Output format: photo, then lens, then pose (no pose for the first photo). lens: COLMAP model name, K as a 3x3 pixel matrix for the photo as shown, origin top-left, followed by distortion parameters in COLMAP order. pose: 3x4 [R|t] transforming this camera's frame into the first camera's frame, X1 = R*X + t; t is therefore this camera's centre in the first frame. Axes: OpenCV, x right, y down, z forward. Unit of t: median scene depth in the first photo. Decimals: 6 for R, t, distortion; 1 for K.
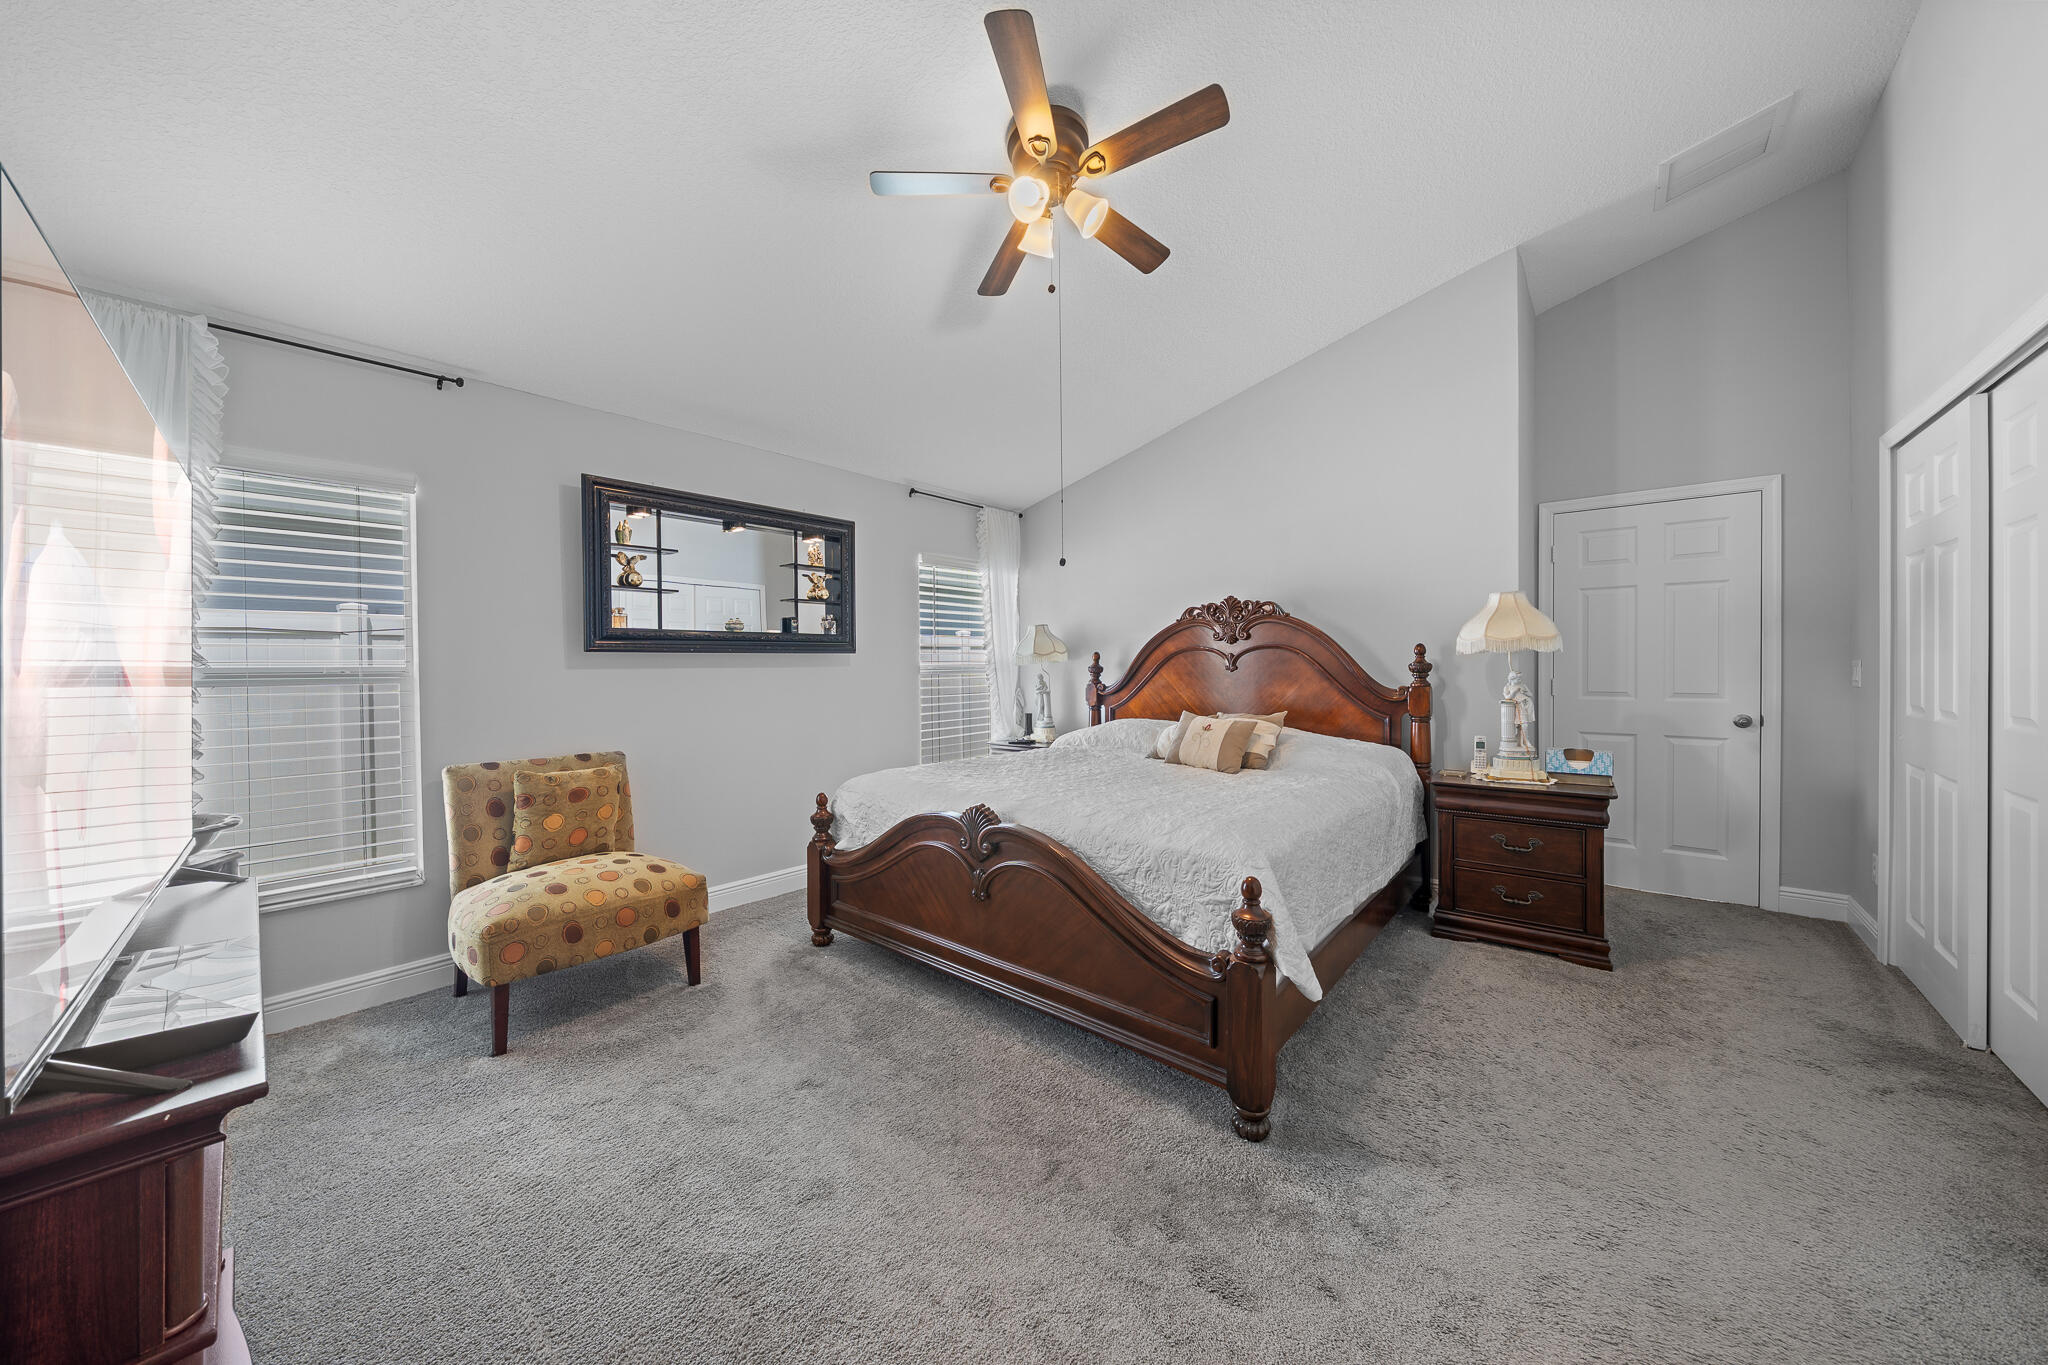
lens RADIAL K [[703.7, 0, 1030.6], [0, 703.7, 677.4], [0, 0, 1]] dist [0.000286, 0.000038]
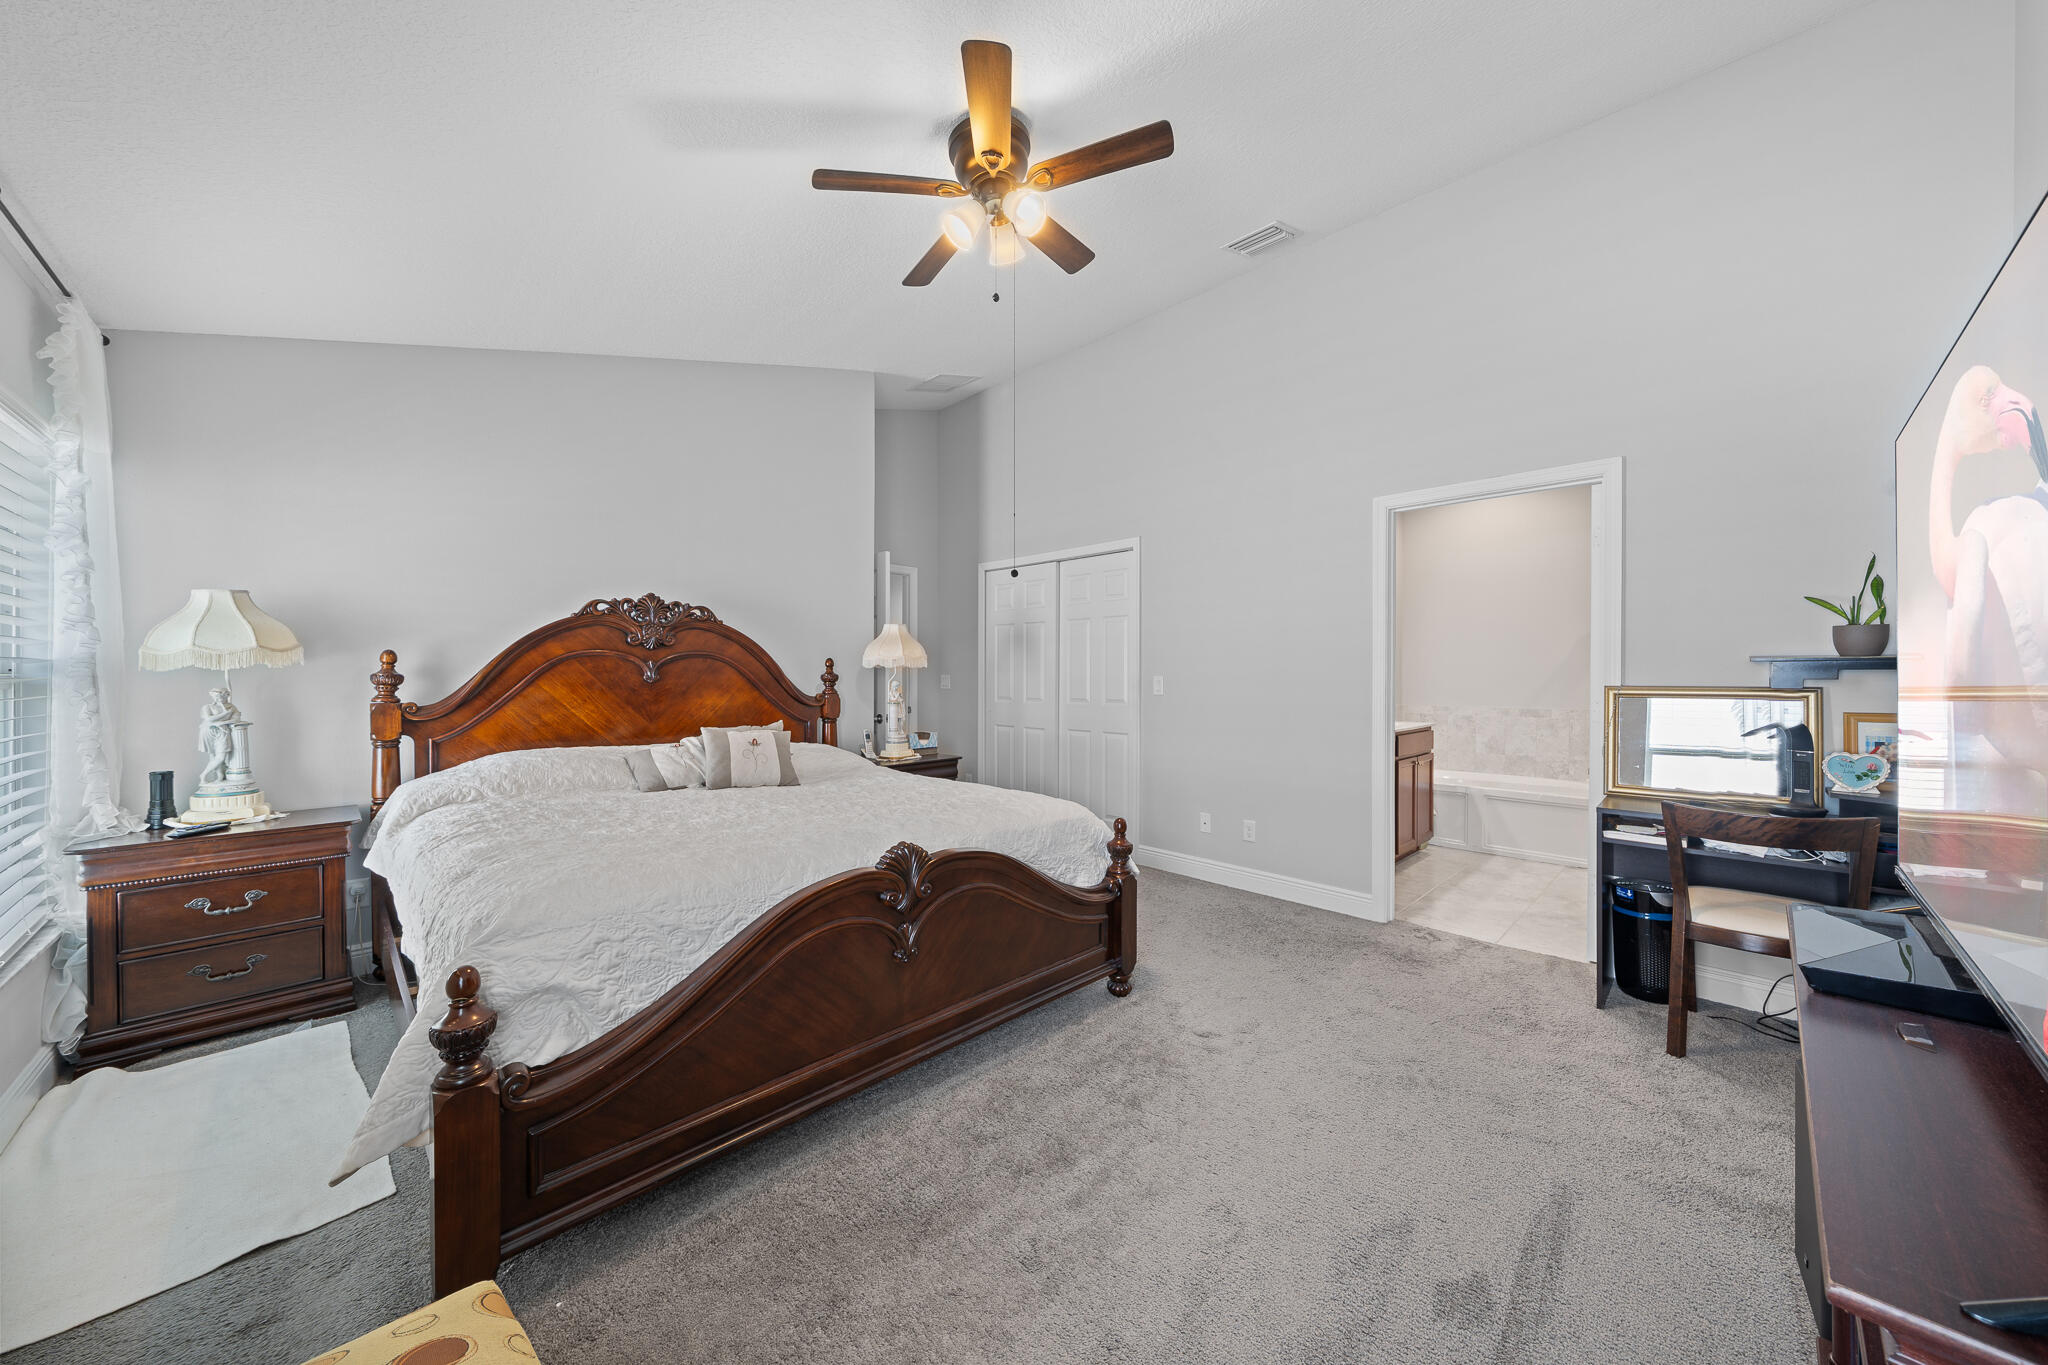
lens RADIAL K [[703.7, 0, 1030.6], [0, 703.7, 677.4], [0, 0, 1]] dist [0.000286, 0.000038]
pose [[0.089901, 0.006850, 0.995927, -0.546114], [0.013779, 0.999872, -0.008121, -0.000445], [-0.995855, 0.014453, 0.089795, 0.488175]]
